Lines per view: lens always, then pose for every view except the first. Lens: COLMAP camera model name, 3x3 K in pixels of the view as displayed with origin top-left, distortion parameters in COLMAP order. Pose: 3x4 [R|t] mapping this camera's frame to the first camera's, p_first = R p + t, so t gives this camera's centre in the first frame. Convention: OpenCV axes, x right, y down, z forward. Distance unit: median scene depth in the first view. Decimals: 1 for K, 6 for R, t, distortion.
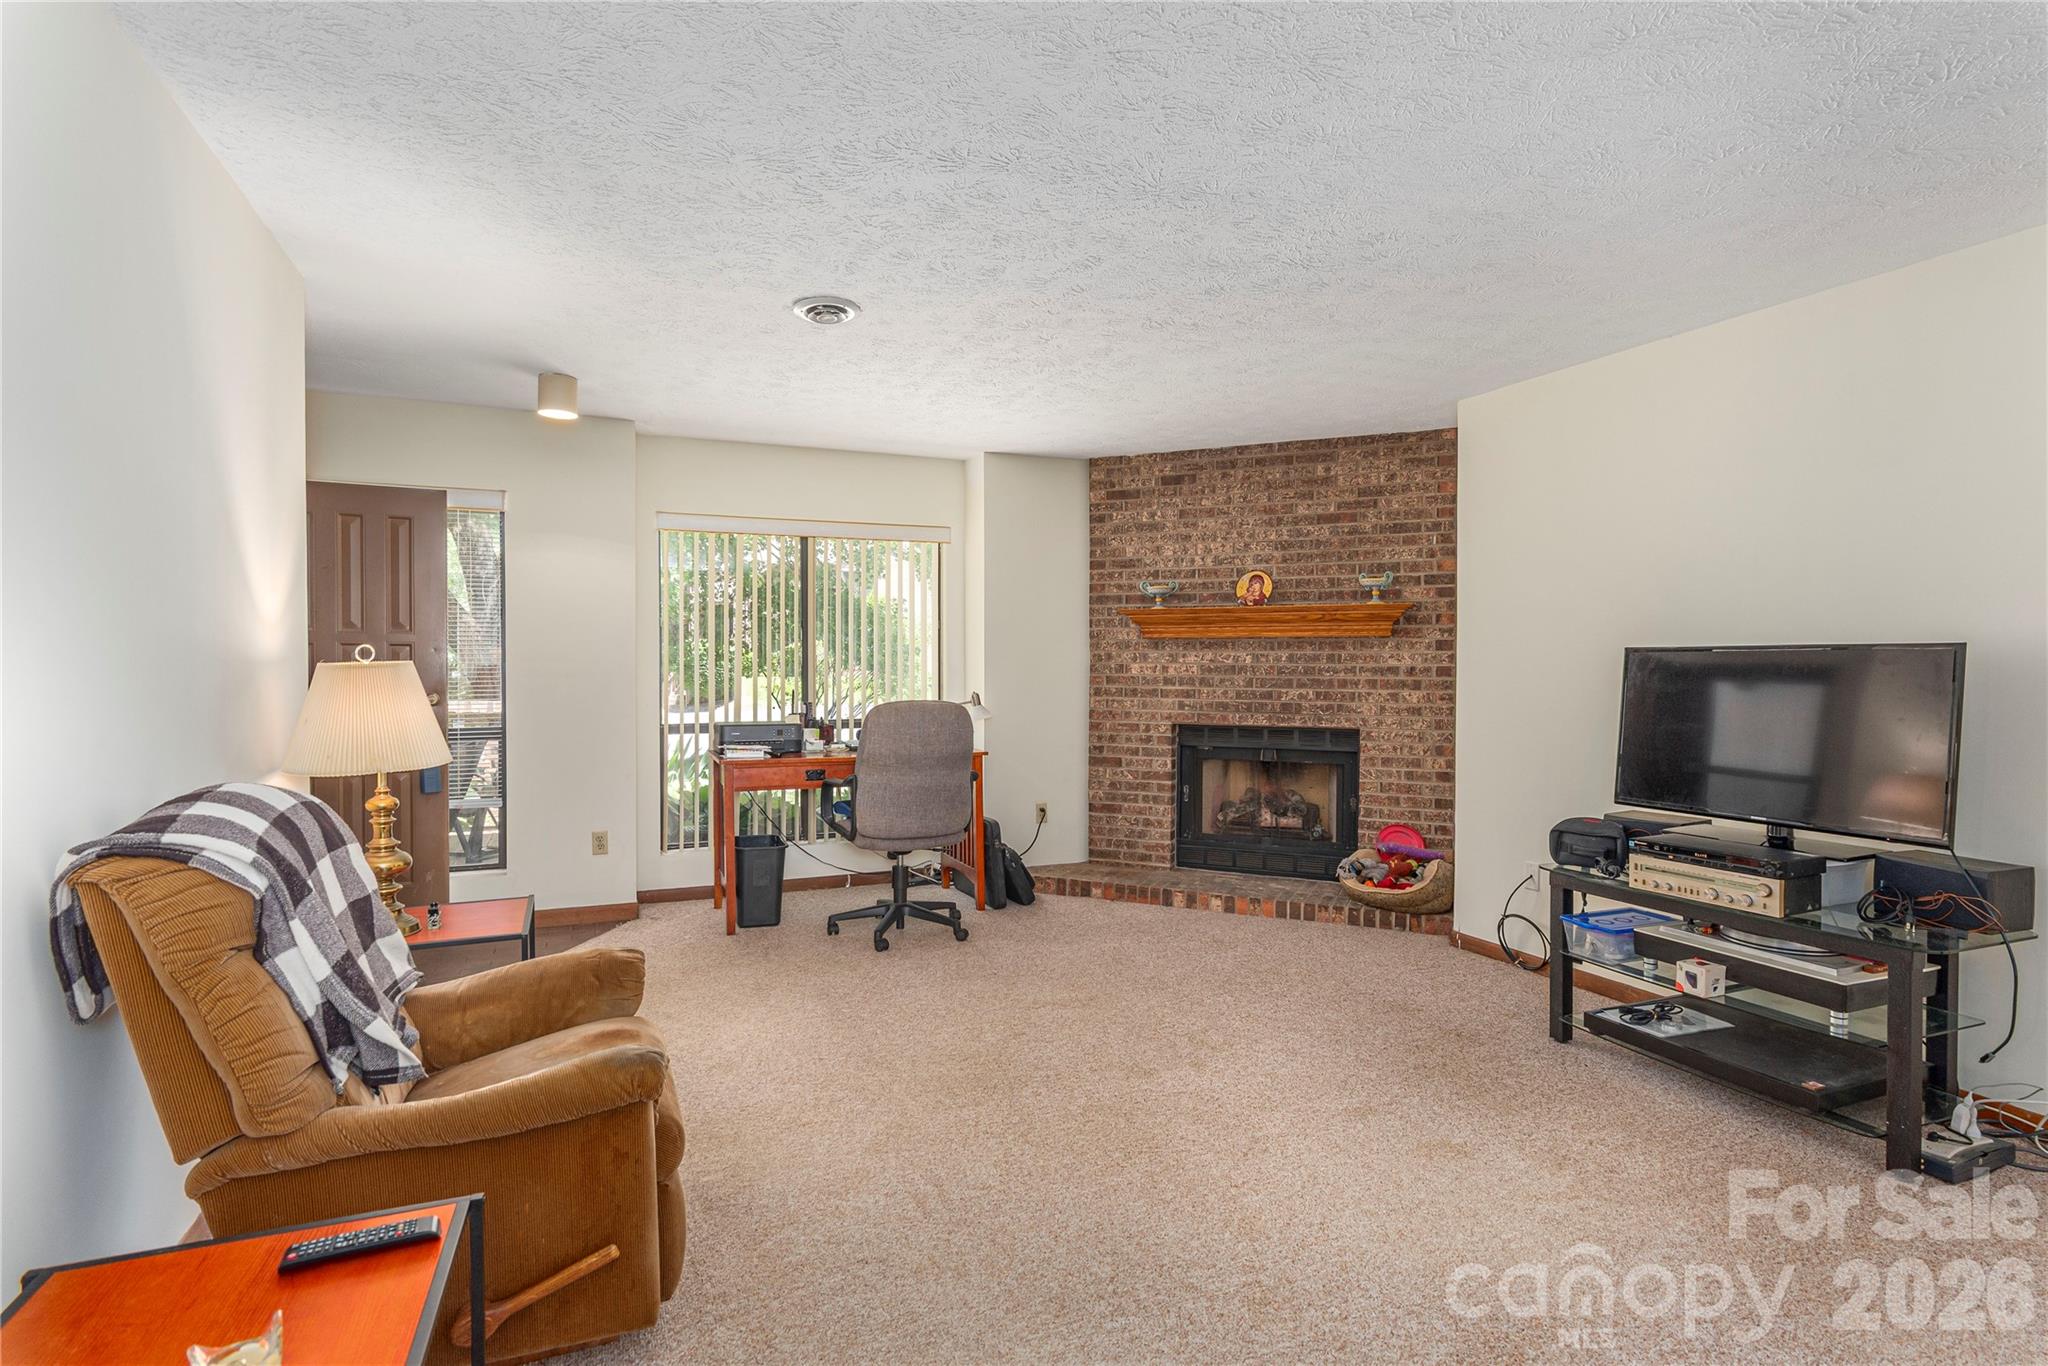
lens RADIAL K [[1008.1, 0, 1027.6], [0, 1008.1, 682.8], [0, 0, 1]] dist [-0.000091, 0.001466]
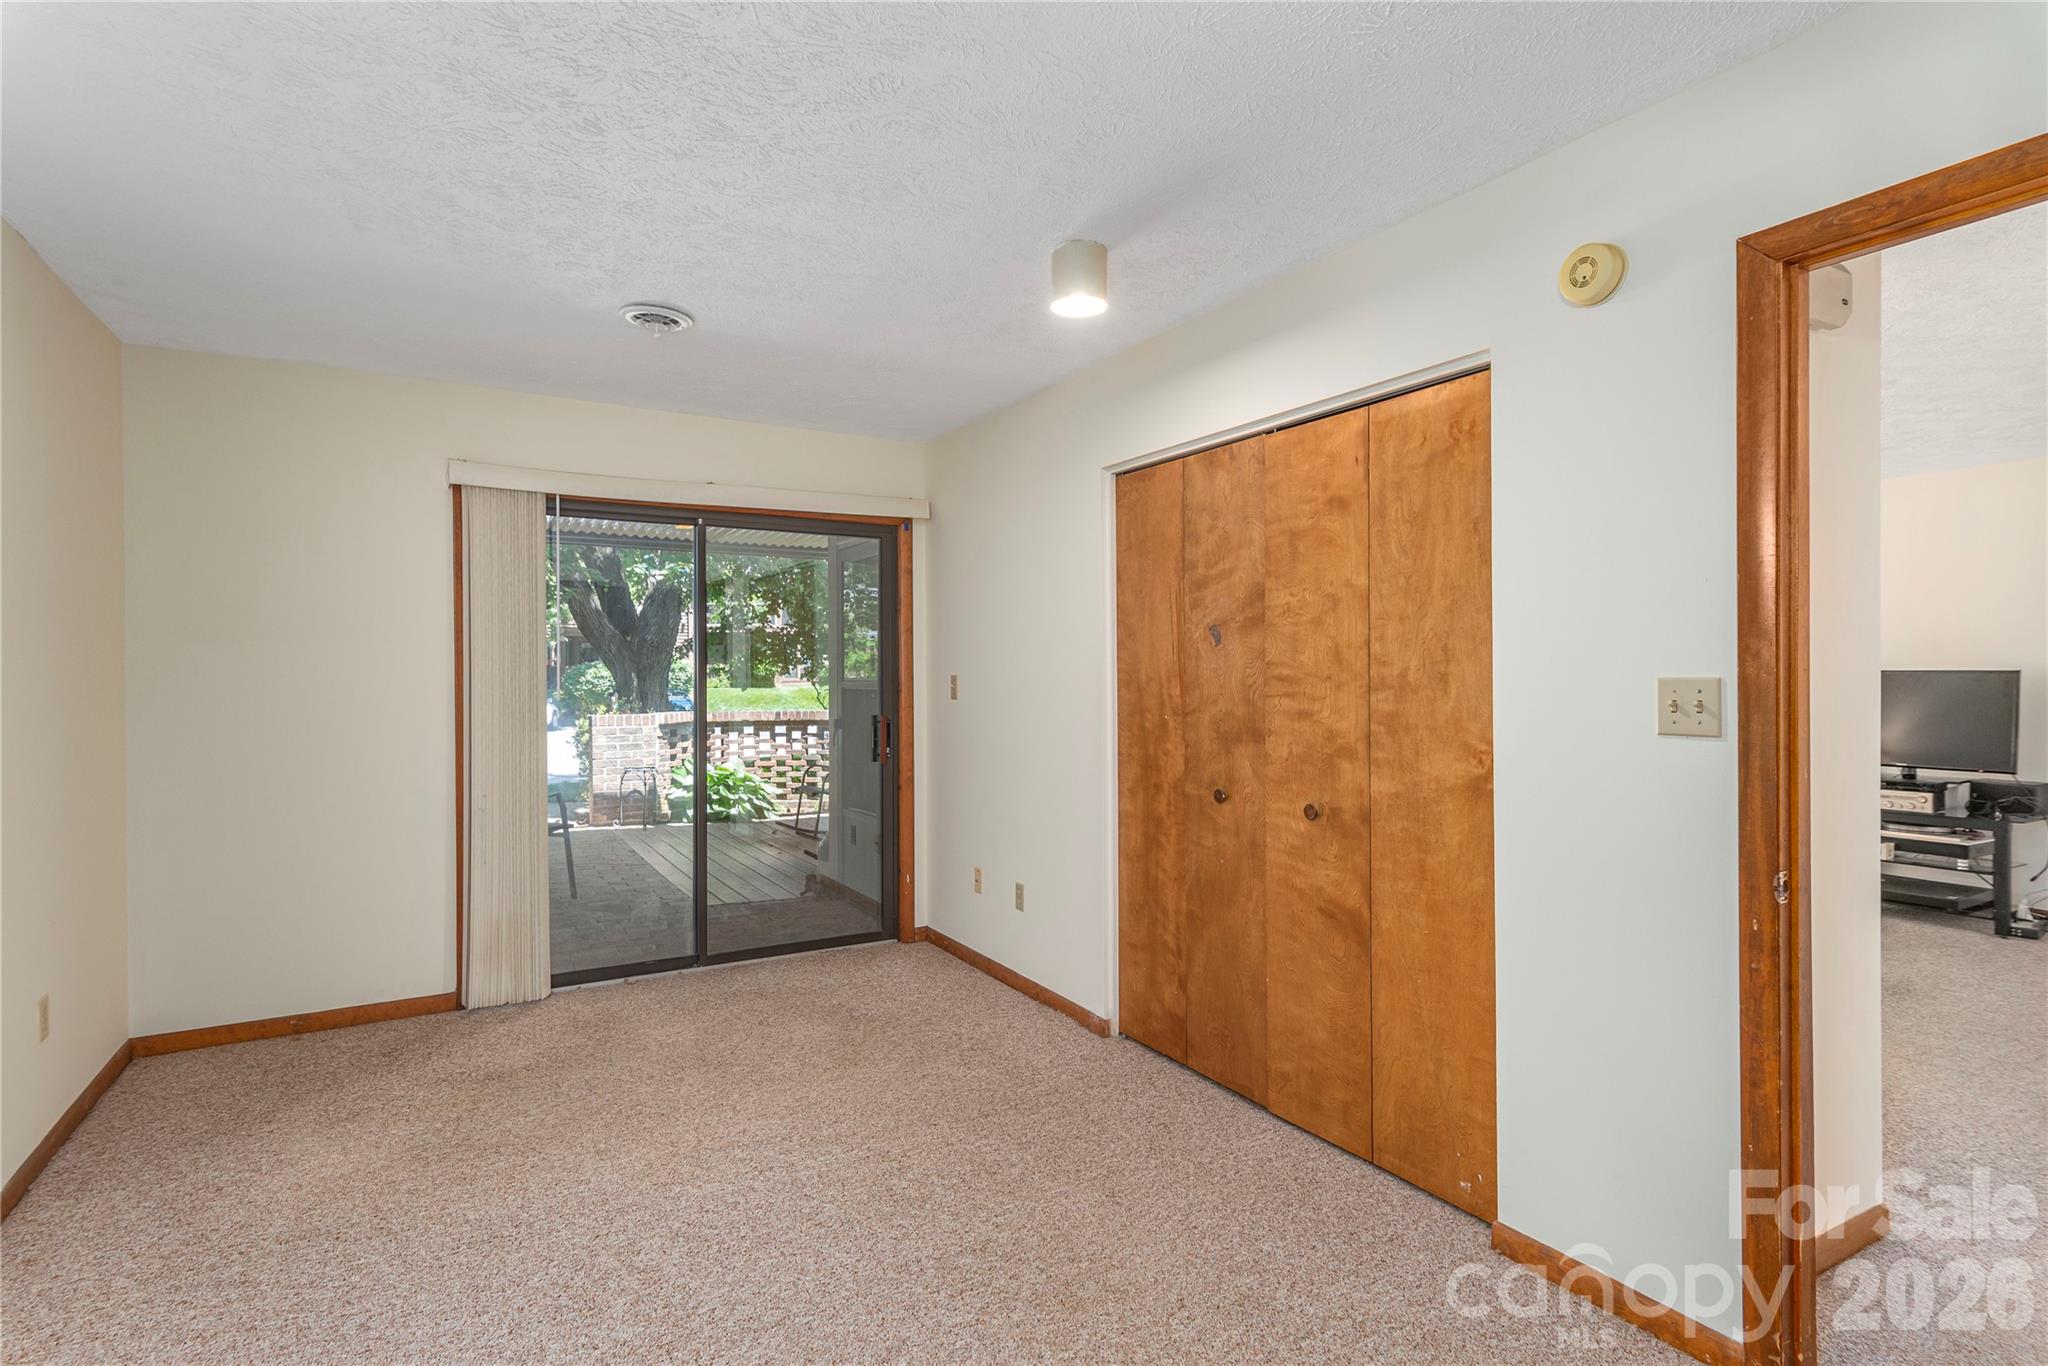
lens RADIAL K [[1008.1, 0, 1025.9], [0, 1008.1, 684.6], [0, 0, 1]] dist [-0.000091, 0.001466]
pose [[0.987923, 0.001200, 0.154941, -0.682408], [0.001831, 0.999810, -0.019418, 0.013205], [-0.154935, 0.019468, 0.987733, -0.342812]]
